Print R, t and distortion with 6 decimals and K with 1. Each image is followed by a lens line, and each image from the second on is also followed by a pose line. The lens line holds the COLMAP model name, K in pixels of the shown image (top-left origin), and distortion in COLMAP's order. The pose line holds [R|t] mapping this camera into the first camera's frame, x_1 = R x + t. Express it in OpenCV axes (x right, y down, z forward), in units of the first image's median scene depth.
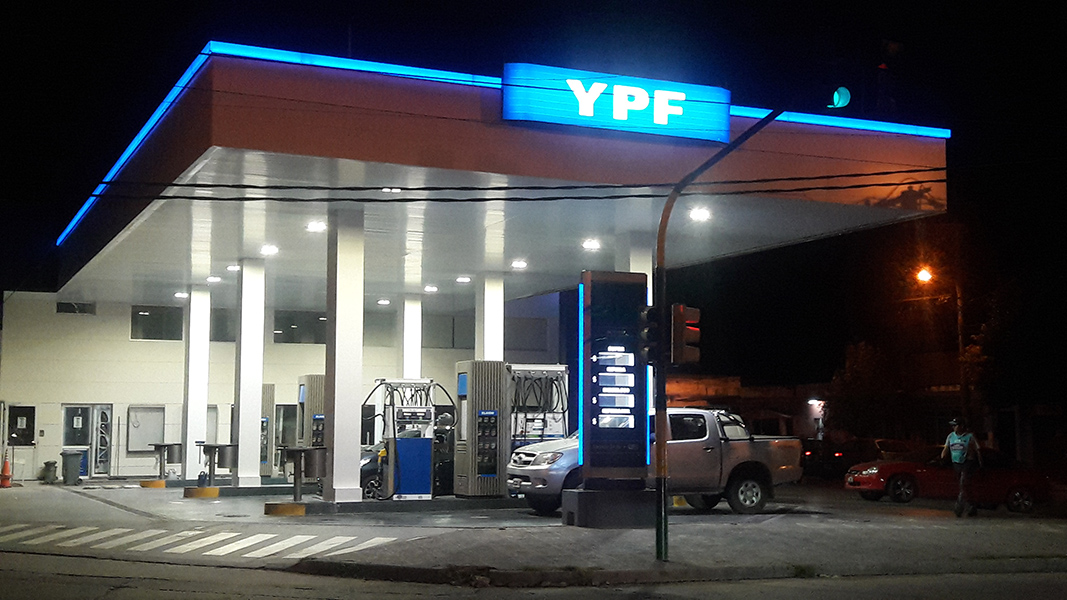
lens RADIAL K [[890.4, 0, 533.5], [0, 890.4, 300.0], [0, 0, 1]] dist [0.064385, -0.005970]
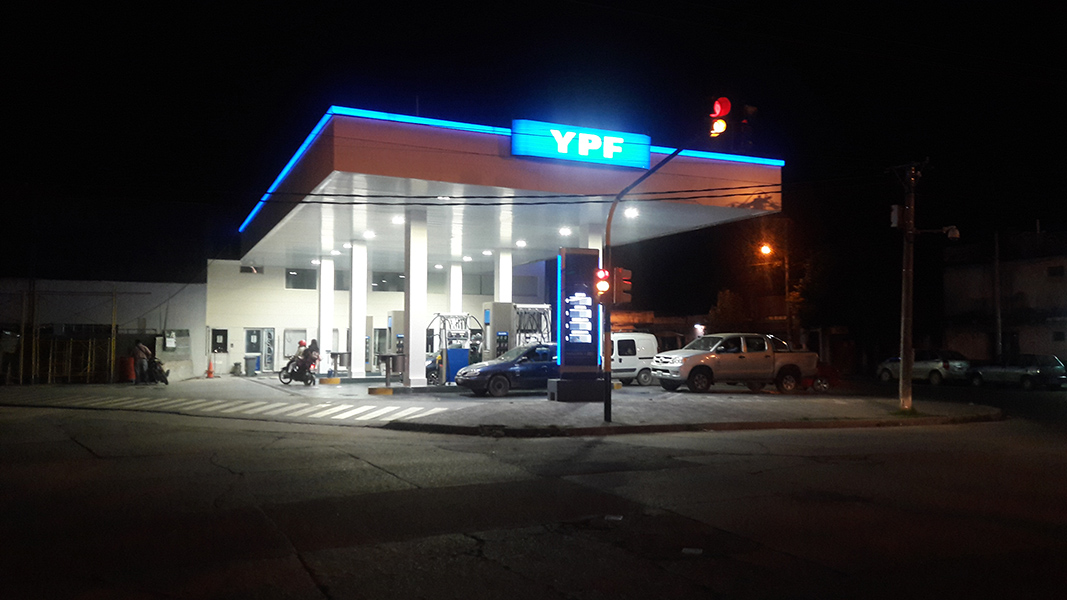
lens RADIAL K [[890.4, 0, 533.5], [0, 890.4, 300.0], [0, 0, 1]] dist [0.064385, -0.005970]
pose [[0.999885, -0.000944, 0.015124, -0.018937], [-0.000099, 0.997630, 0.068813, -0.048671], [-0.015153, -0.068807, 0.997515, -0.640500]]
